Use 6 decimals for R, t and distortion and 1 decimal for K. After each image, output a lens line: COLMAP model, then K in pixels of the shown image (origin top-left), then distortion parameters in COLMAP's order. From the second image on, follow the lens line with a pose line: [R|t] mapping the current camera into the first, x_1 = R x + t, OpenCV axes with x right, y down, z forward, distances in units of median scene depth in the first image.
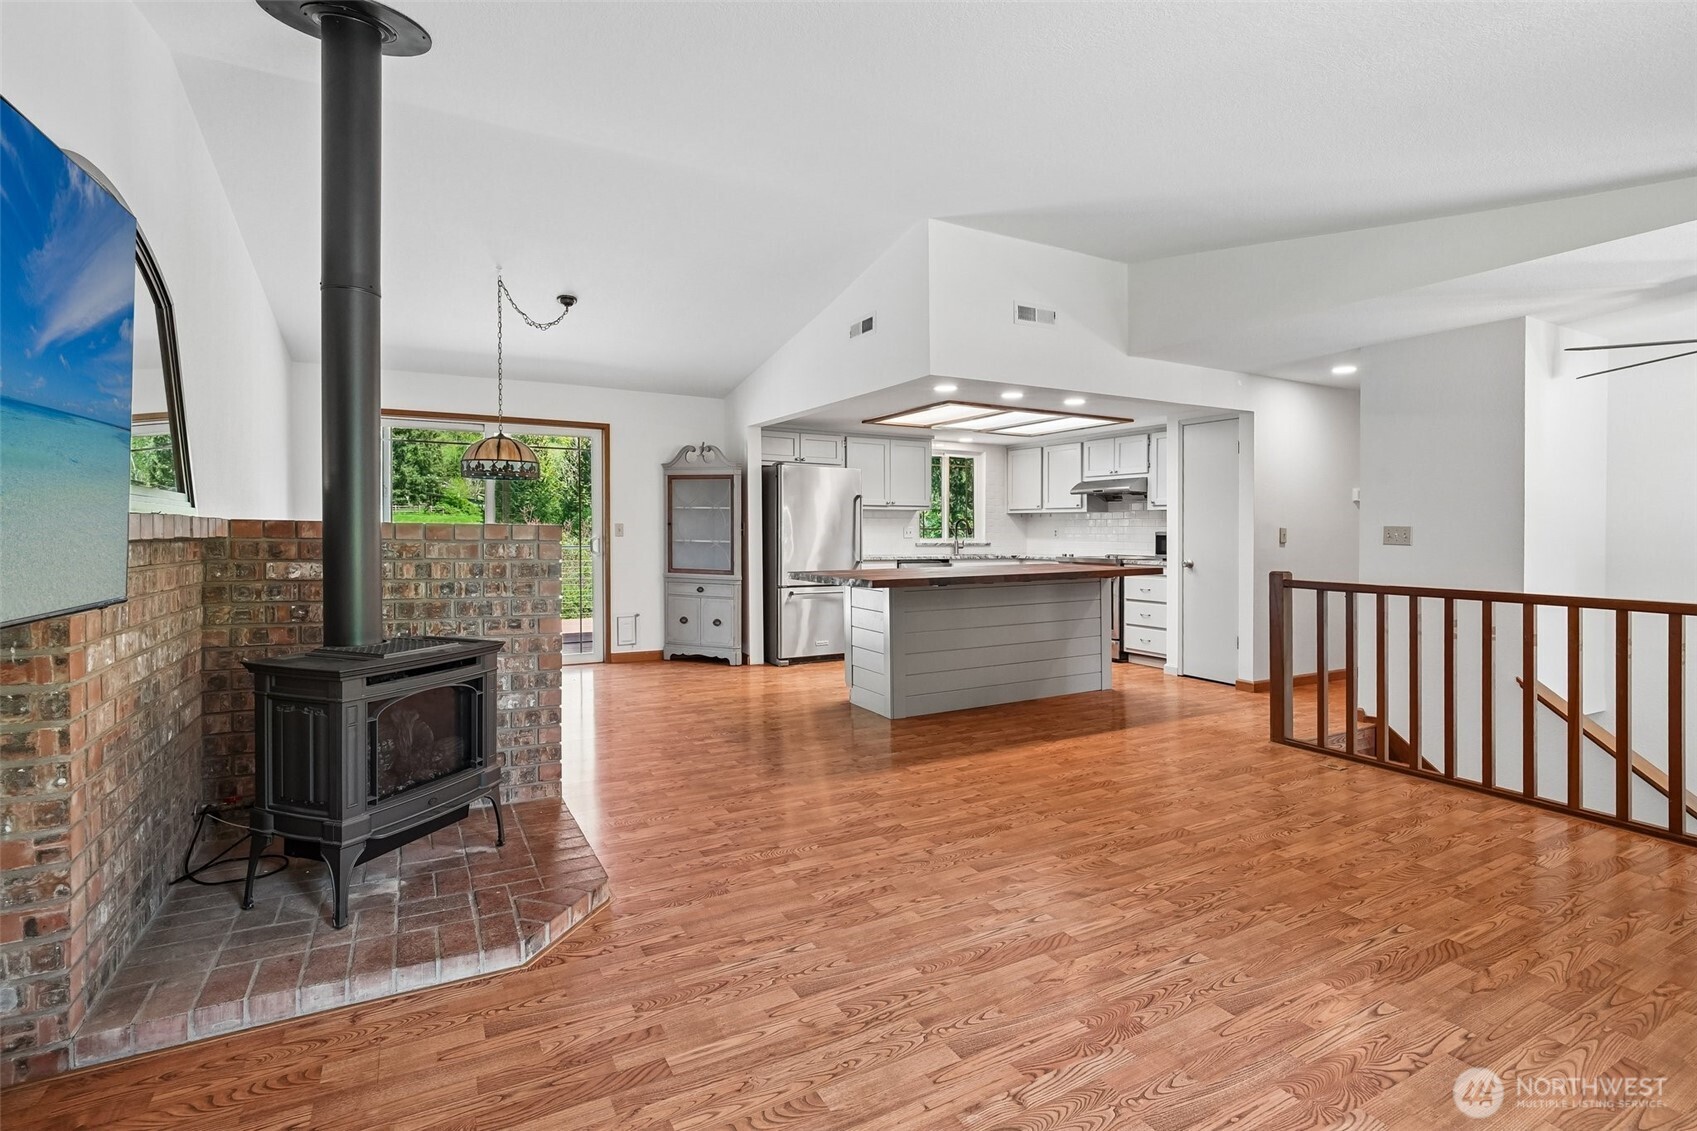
lens RADIAL K [[801.5, 0, 850.7], [0, 801.5, 538.8], [0, 0, 1]] dist [-0.020351, -0.000086]
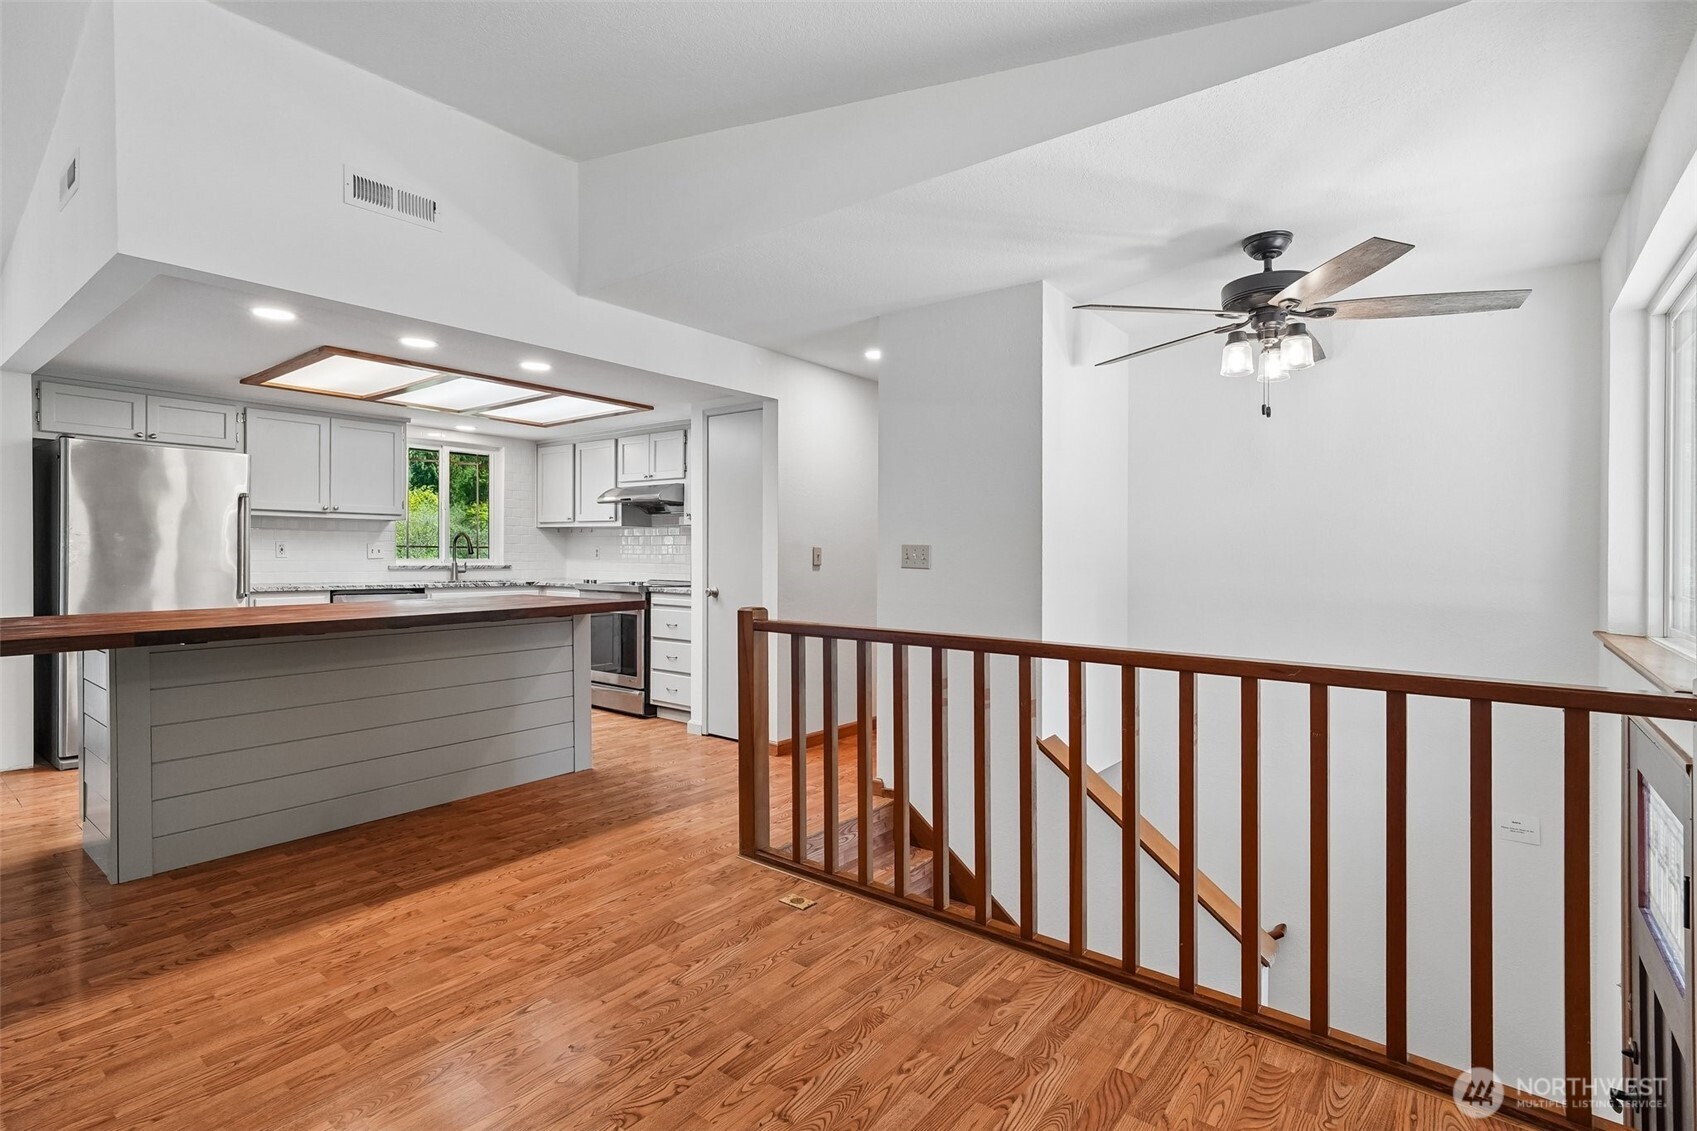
lens RADIAL K [[802.1, 0, 854.2], [0, 802.1, 545.2], [0, 0, 1]] dist [-0.015735, 0.006481]
pose [[0.916977, 0.008202, 0.398856, 0.239881], [-0.000984, 0.999832, -0.018298, -0.000582], [-0.398939, 0.016387, 0.916831, 0.226115]]
